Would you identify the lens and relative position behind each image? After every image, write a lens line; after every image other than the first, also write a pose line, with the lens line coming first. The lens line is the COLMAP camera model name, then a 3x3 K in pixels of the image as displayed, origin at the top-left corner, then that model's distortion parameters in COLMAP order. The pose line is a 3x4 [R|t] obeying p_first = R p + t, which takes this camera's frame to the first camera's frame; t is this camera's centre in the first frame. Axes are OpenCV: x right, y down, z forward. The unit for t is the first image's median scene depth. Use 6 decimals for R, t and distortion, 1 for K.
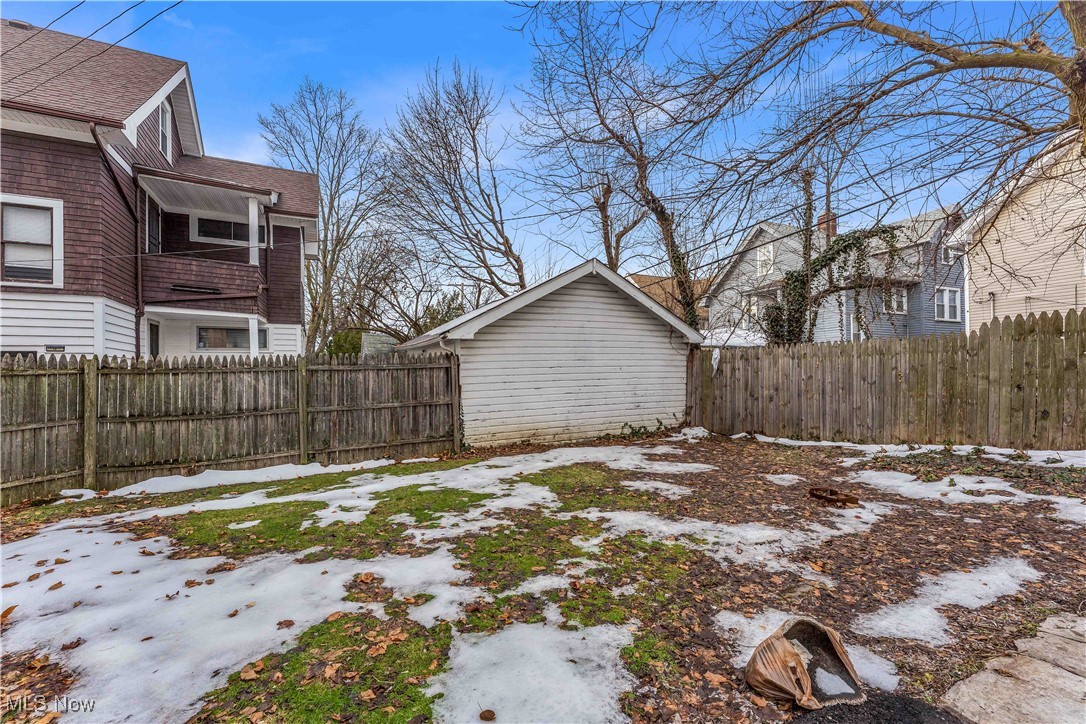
lens RADIAL K [[422.7, 0, 542.4], [0, 422.7, 369.1], [0, 0, 1]] dist [0.012076, 0.000069]
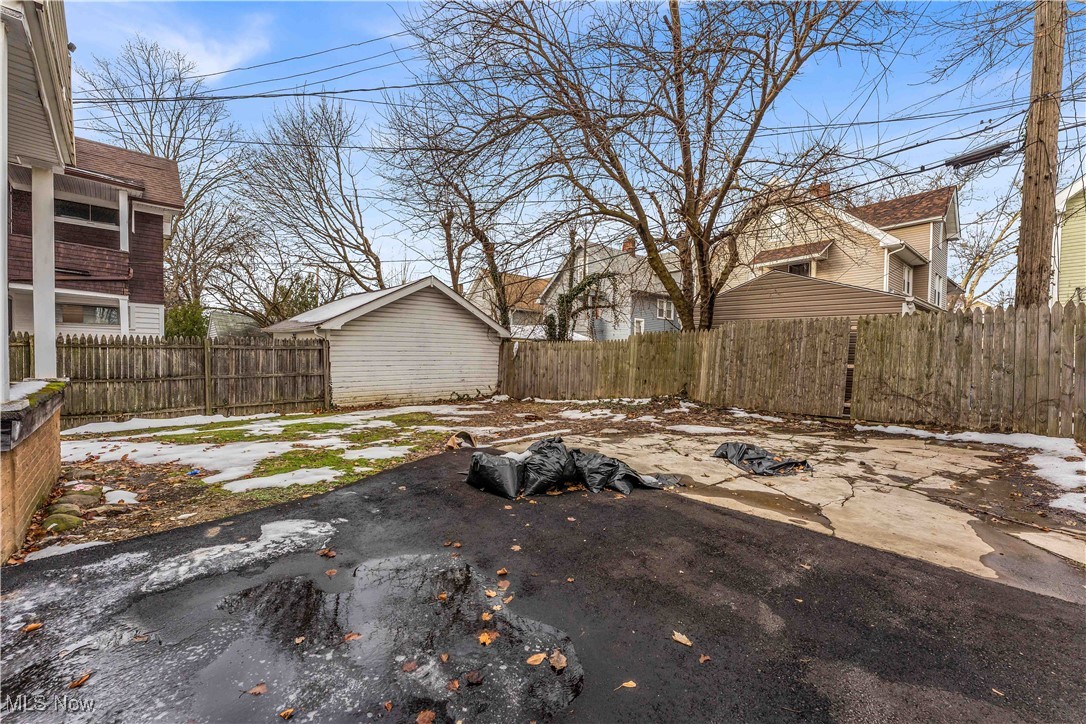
lens RADIAL K [[422.7, 0, 526.5], [0, 422.7, 367.4], [0, 0, 1]] dist [0.012076, 0.000069]
pose [[0.959086, 0.018858, 0.282487, 0.029265], [-0.028505, 0.999141, 0.030080, -0.004293], [-0.281677, -0.036902, 0.958799, -0.456465]]
